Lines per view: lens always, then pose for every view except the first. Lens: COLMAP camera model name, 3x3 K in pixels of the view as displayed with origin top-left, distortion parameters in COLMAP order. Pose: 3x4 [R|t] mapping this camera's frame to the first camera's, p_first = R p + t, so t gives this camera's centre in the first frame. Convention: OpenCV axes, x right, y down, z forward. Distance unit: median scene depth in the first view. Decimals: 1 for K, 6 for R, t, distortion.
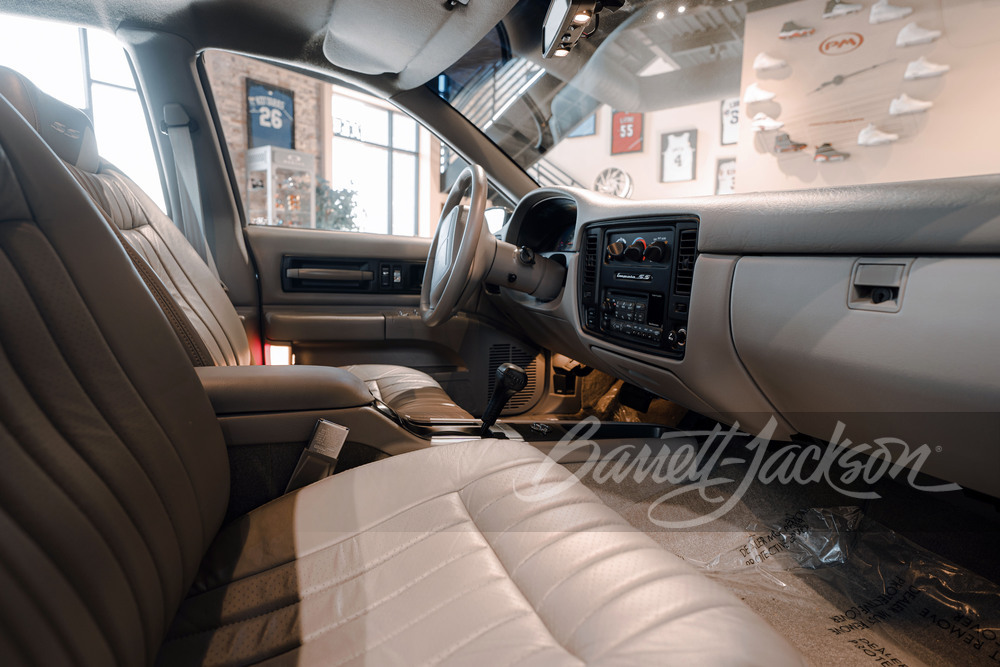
lens RADIAL K [[569.7, 0, 501.8], [0, 569.7, 322.1], [0, 0, 1]] dist [0.001081, 0.017879]
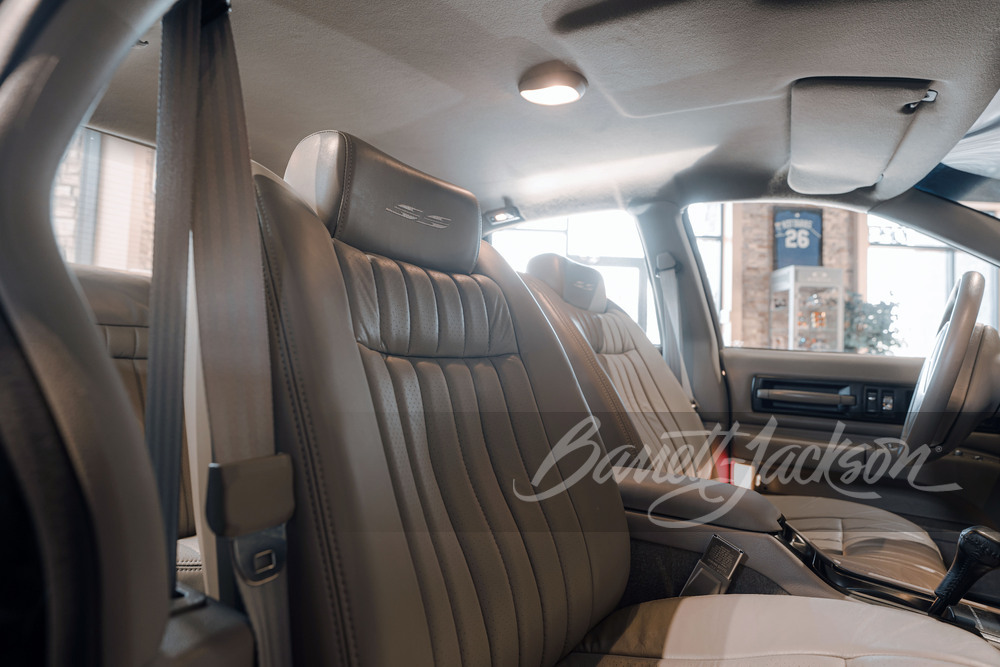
lens RADIAL K [[569.7, 0, 501.8], [0, 569.7, 322.1], [0, 0, 1]] dist [0.001081, 0.017879]
pose [[0.644331, -0.051263, -0.763027, 0.023185], [-0.105803, 0.982180, -0.155332, -0.000852], [0.757393, 0.180815, 0.627425, -0.002233]]
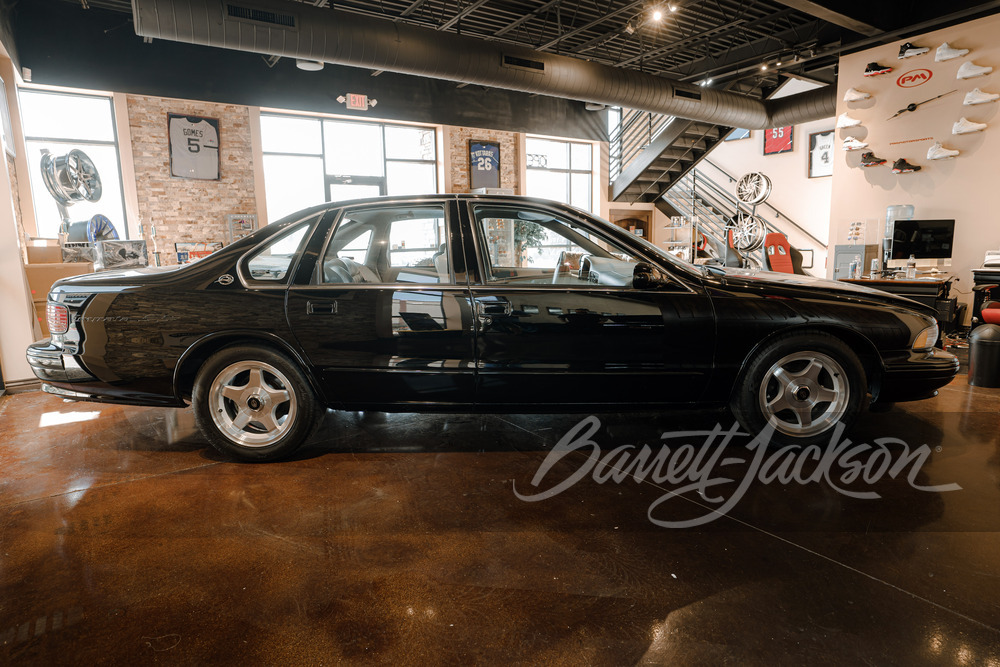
lens RADIAL K [[569.7, 0, 501.8], [0, 569.7, 322.1], [0, 0, 1]] dist [0.001081, 0.017879]
pose [[0.943151, 0.002652, -0.332355, 0.126131], [0.006179, 0.999655, 0.025512, 0.006255], [0.332308, -0.026115, 0.942809, -0.384344]]
